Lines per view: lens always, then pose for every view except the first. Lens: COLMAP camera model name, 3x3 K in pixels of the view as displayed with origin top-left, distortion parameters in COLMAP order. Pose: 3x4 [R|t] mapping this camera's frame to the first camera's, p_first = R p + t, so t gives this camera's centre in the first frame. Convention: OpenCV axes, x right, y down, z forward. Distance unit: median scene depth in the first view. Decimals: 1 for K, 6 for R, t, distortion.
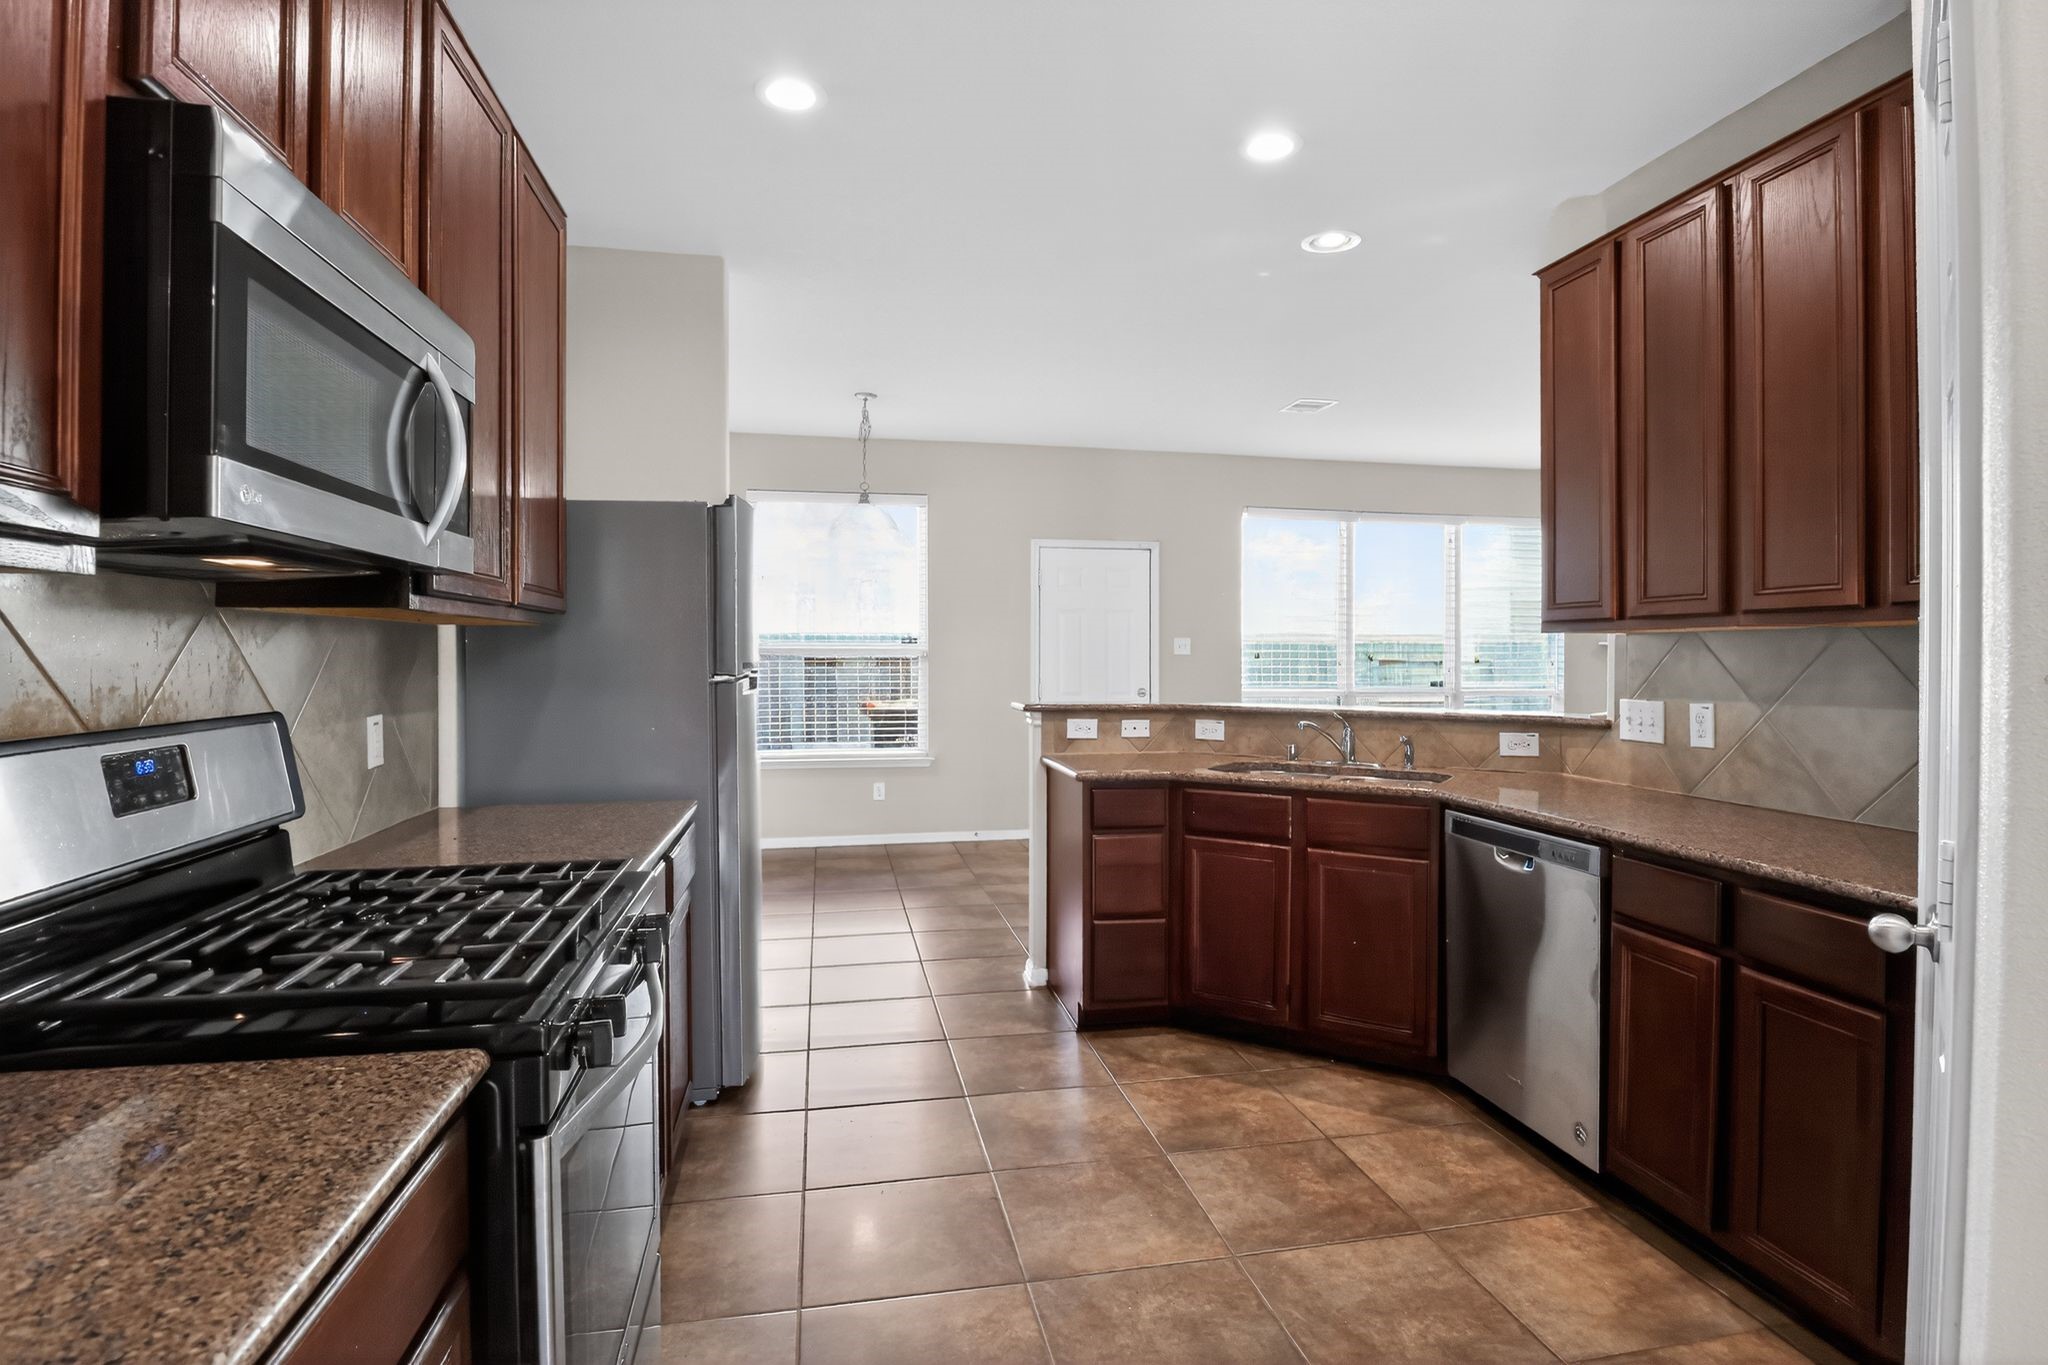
lens RADIAL K [[1016.8, 0, 1039.0], [0, 1016.8, 672.4], [0, 0, 1]] dist [-0.021075, -0.005159]
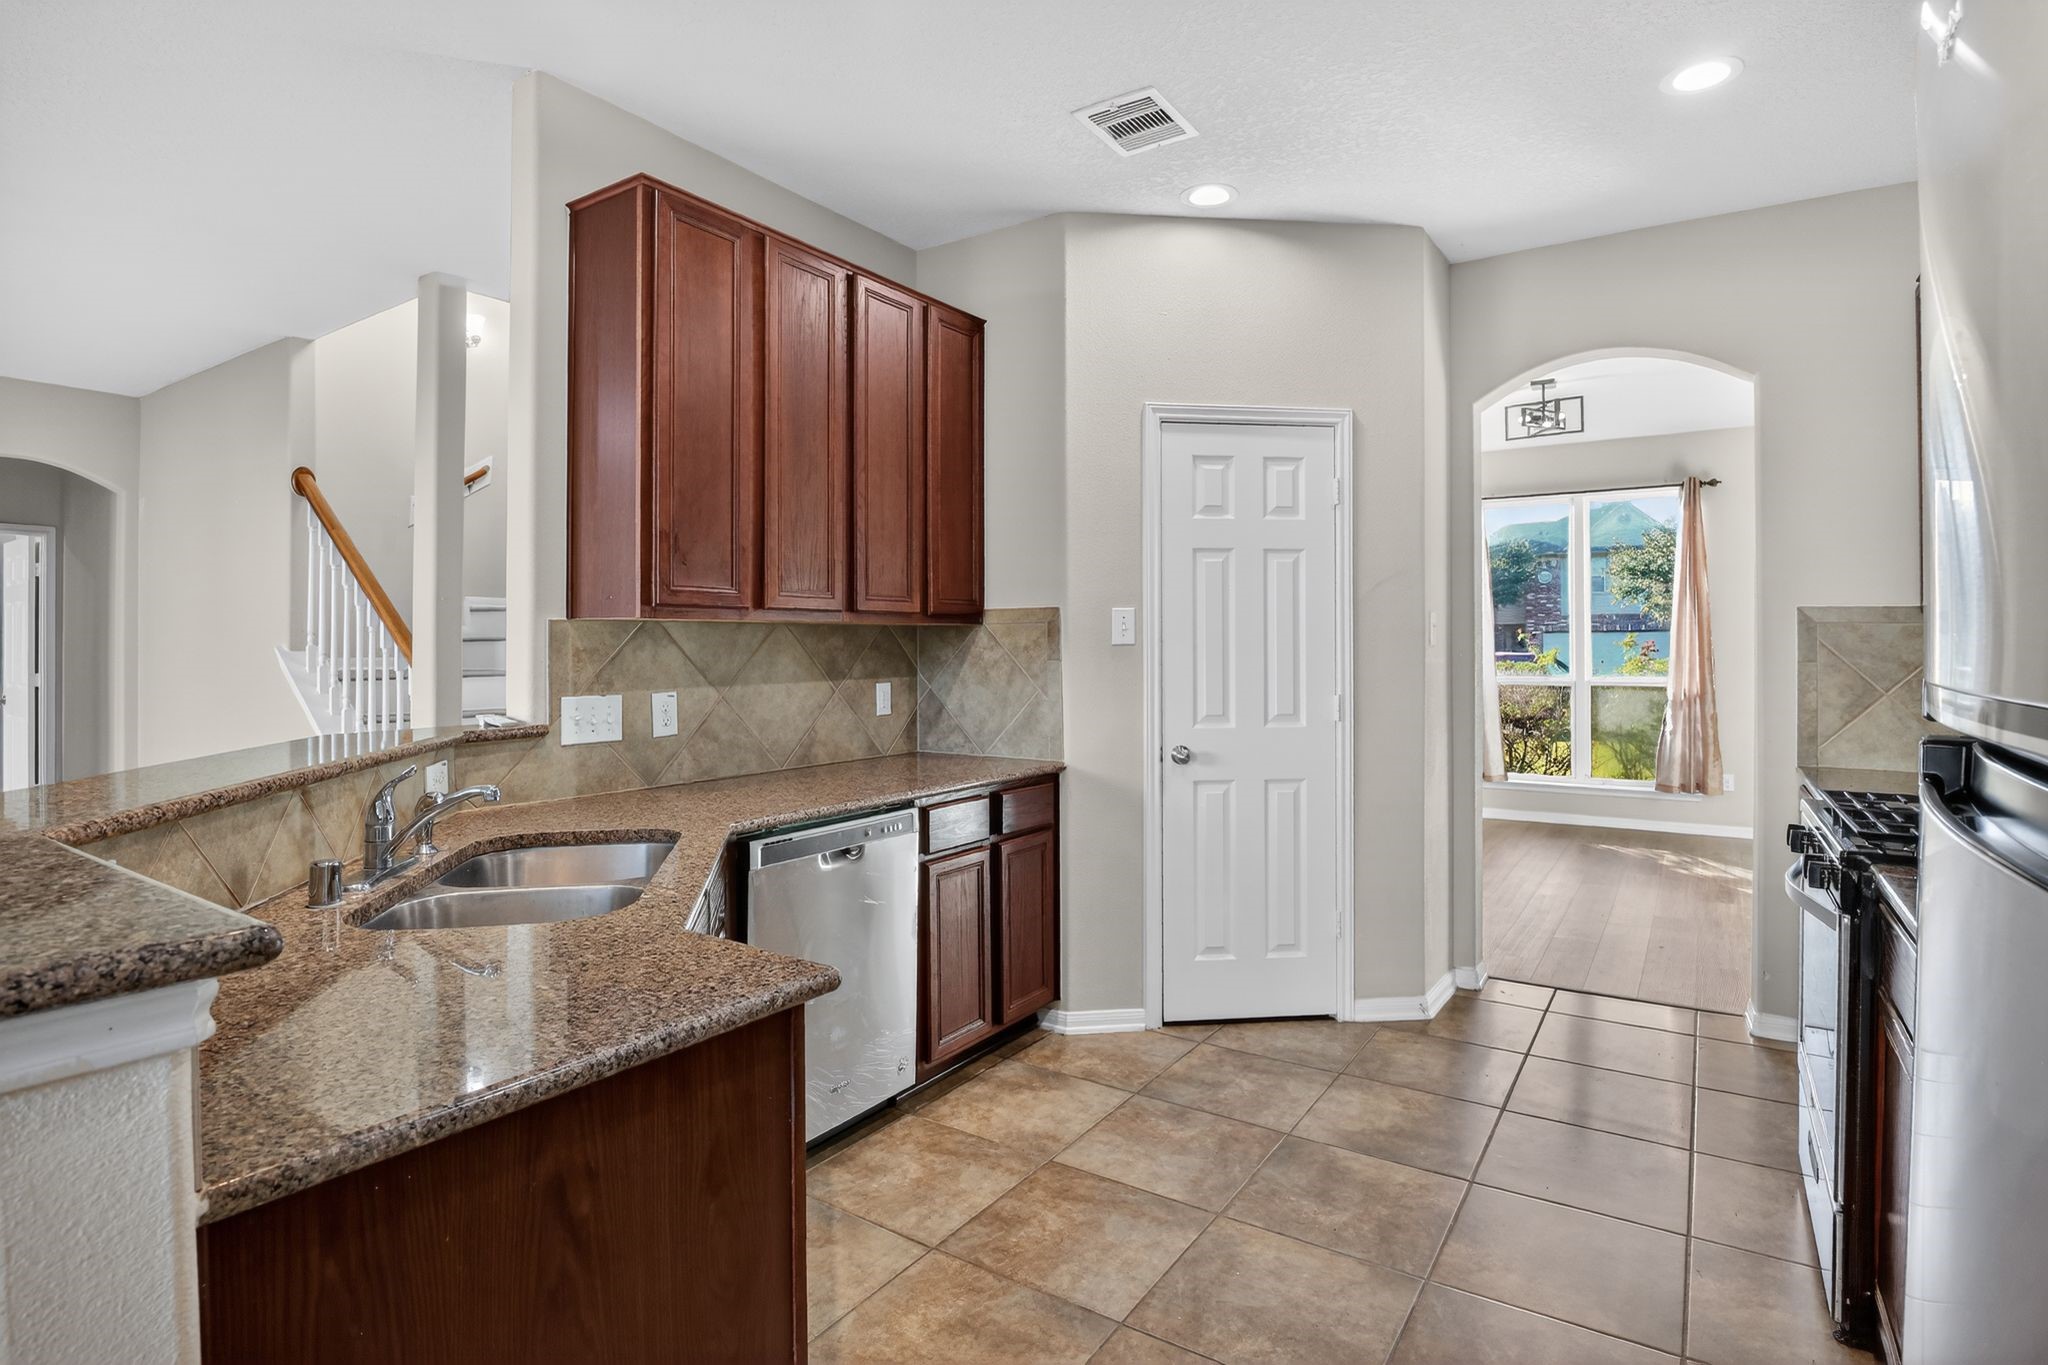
lens RADIAL K [[1016.8, 0, 1038.9], [0, 1016.8, 643.2], [0, 0, 1]] dist [-0.021075, -0.005159]
pose [[-0.700130, -0.003658, 0.714006, -0.297846], [0.007571, 0.999893, 0.012546, -0.025650], [-0.713975, 0.014189, -0.700027, 1.294753]]
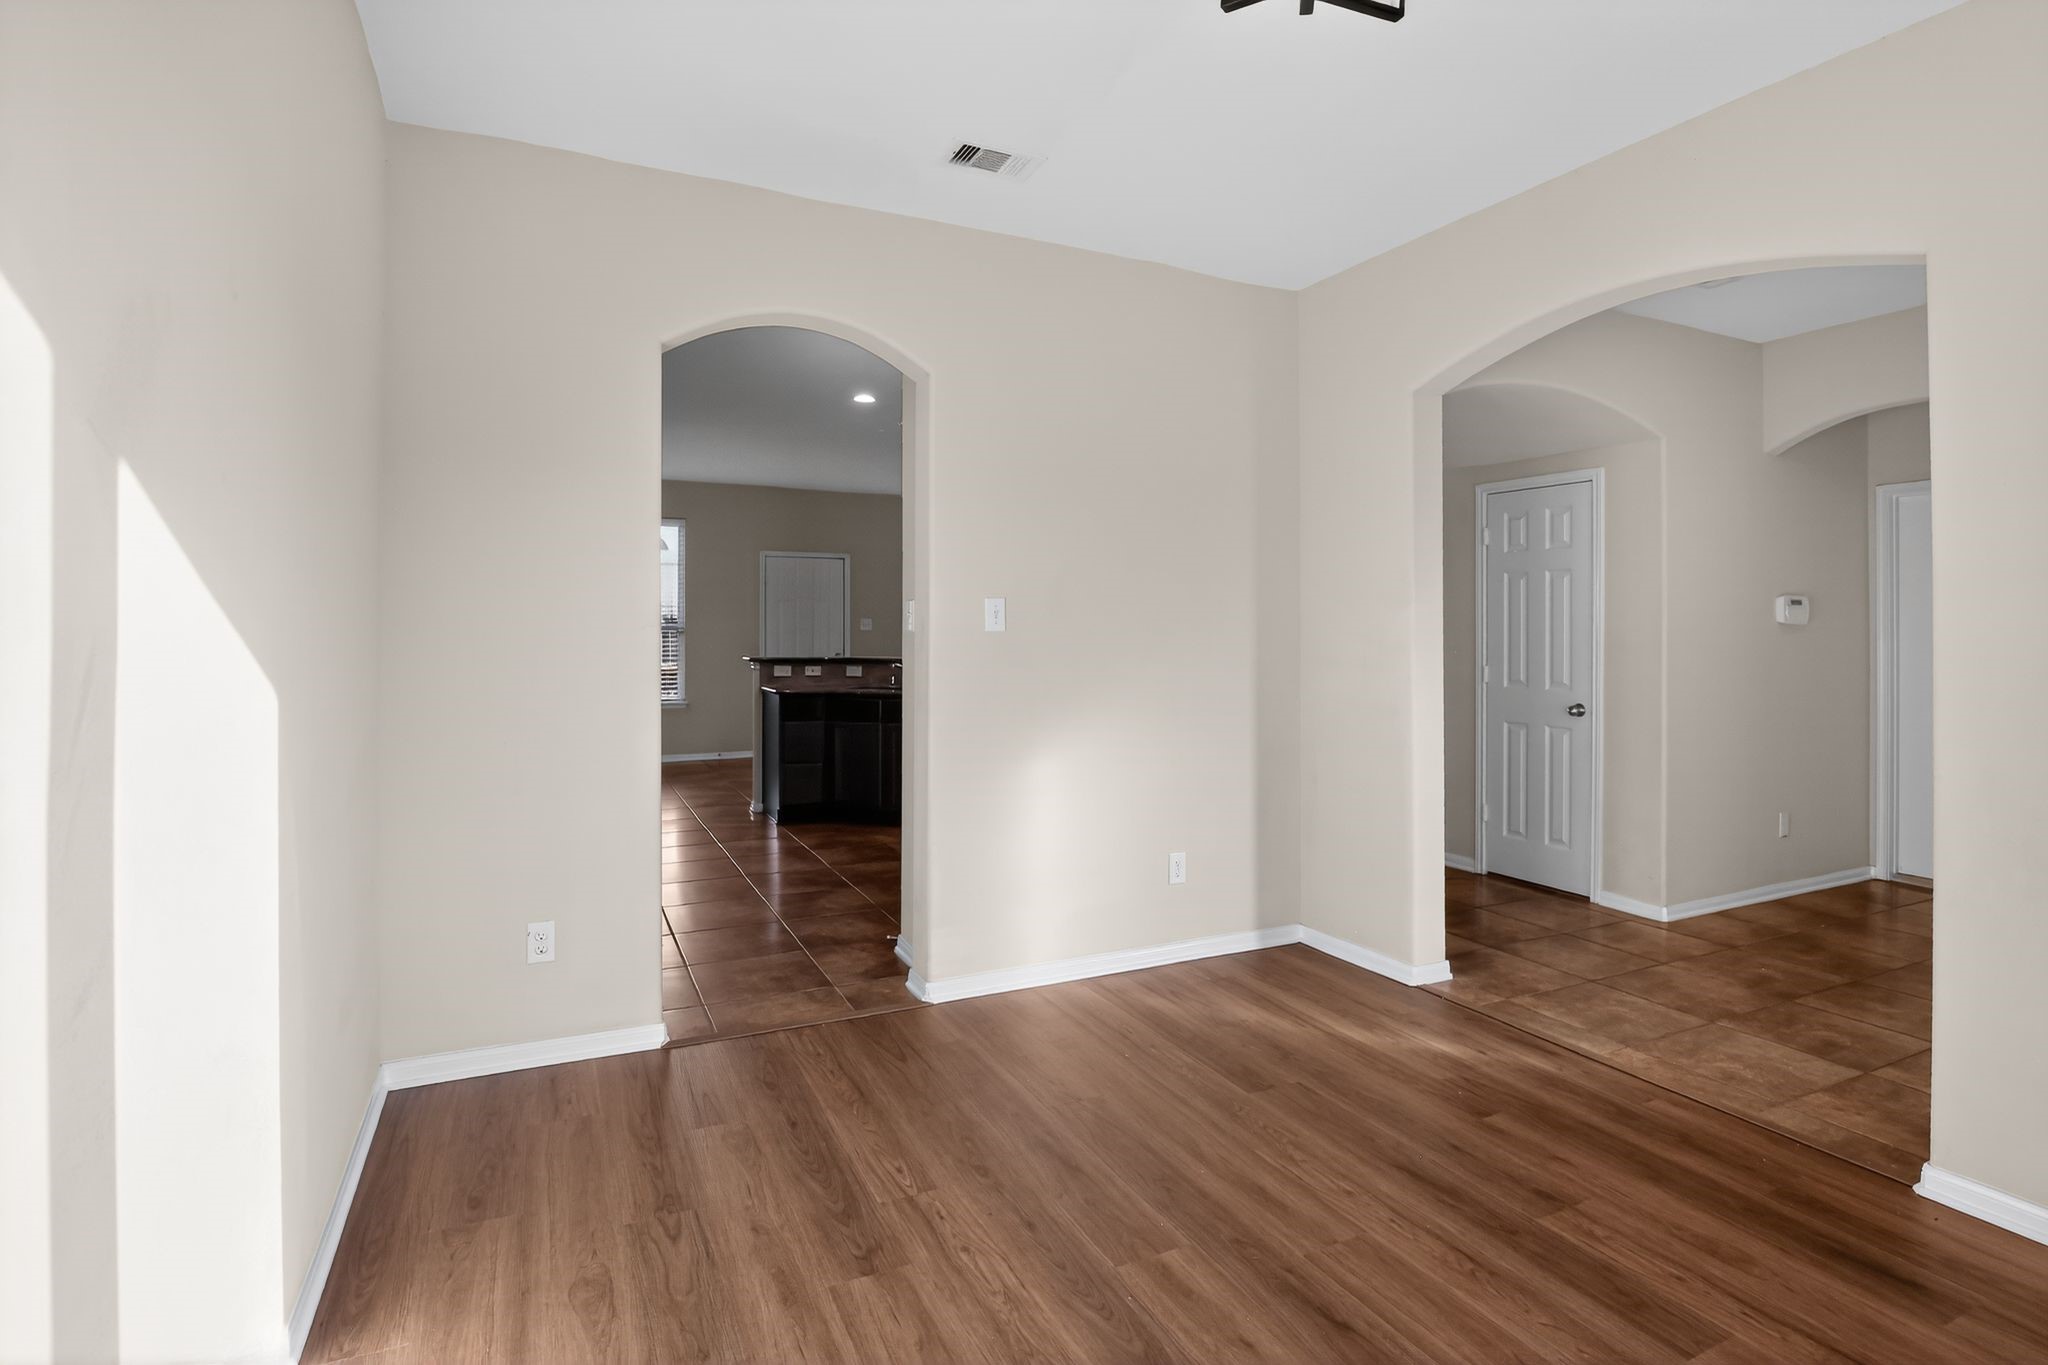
lens RADIAL K [[1016.8, 0, 1030.3], [0, 1016.8, 623.2], [0, 0, 1]] dist [-0.021075, -0.005159]
pose [[0.971176, -0.000691, 0.238363, 0.051233], [0.007135, 0.999632, -0.026175, 0.026745], [-0.238257, 0.027121, 0.970823, -1.127677]]
